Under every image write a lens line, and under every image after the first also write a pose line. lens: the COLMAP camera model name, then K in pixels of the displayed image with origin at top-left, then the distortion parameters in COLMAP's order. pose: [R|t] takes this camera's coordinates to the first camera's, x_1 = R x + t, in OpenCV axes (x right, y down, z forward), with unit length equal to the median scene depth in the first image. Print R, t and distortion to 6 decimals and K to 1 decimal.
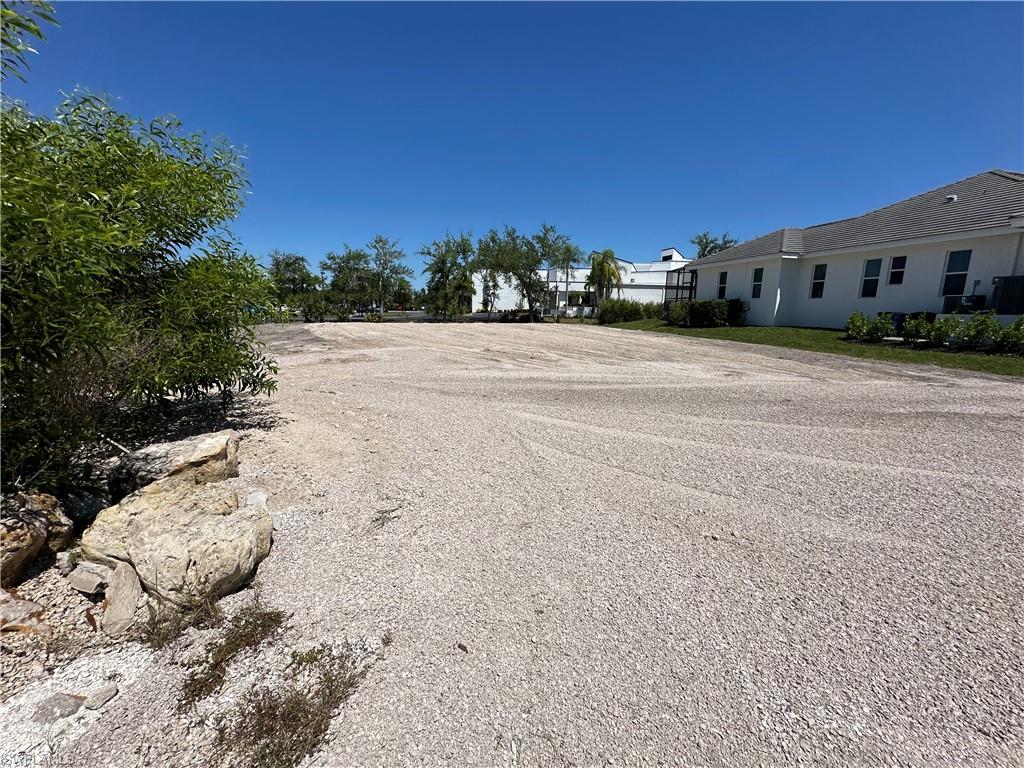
lens RADIAL K [[408.5, 0, 508.5], [0, 408.5, 384.3], [0, 0, 1]] dist [0.000002, 0.000314]
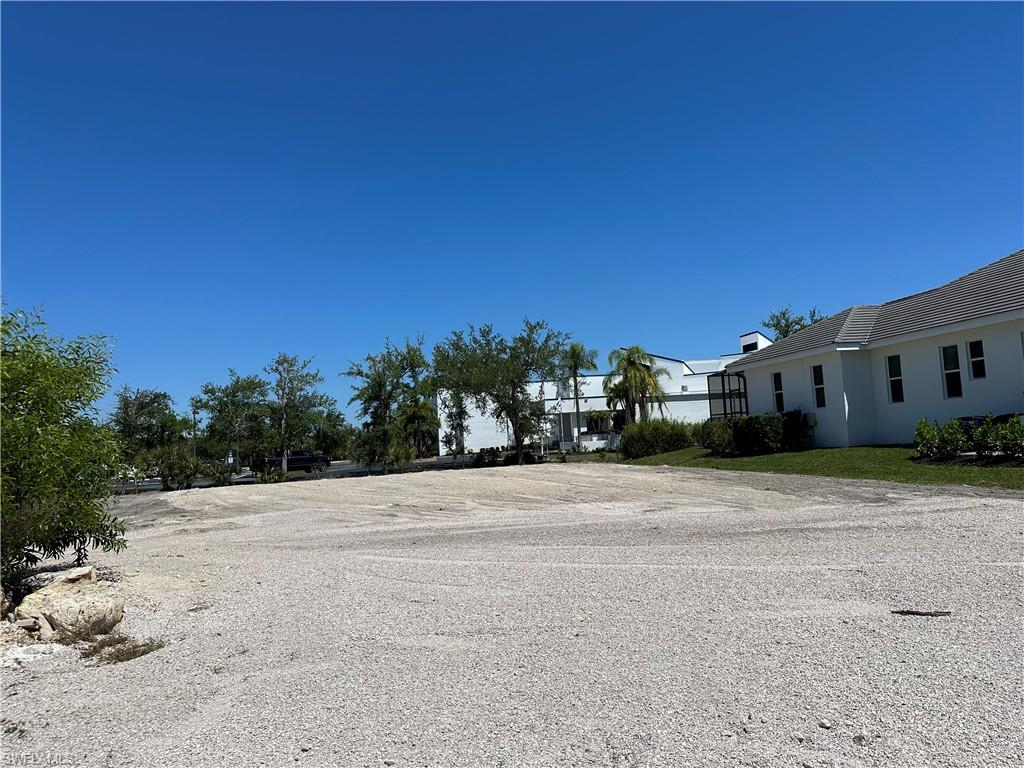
lens RADIAL K [[717.2, 0, 518.3], [0, 717.2, 383.1], [0, 0, 1]] dist [0.049919, -0.016227]
pose [[0.997366, -0.072529, 0.001096, 0.069558], [0.070240, 0.961904, -0.264209, 0.024327], [0.018108, 0.263590, 0.964465, -0.132659]]
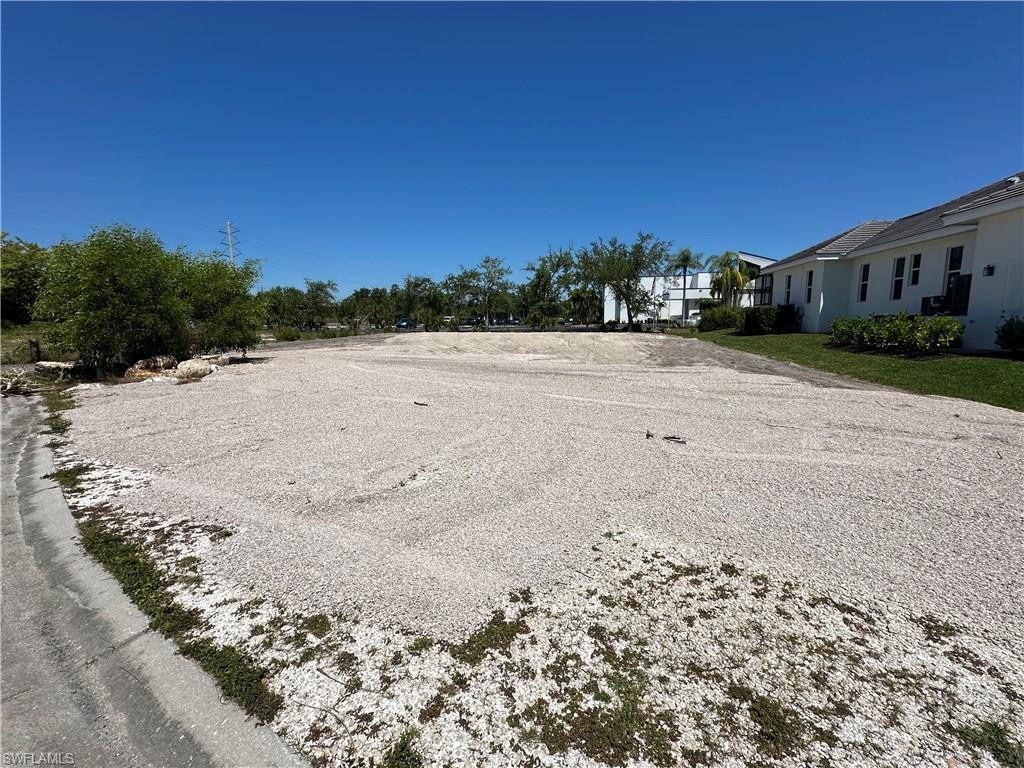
lens RADIAL K [[474.0, 0, 509.4], [0, 474.0, 385.0], [0, 0, 1]] dist [0.011106, -0.000434]
pose [[0.918966, 0.038634, -0.392439, 0.284855], [-0.057547, 0.997674, -0.036541, 0.036244], [0.390114, 0.056163, 0.919052, -0.167381]]
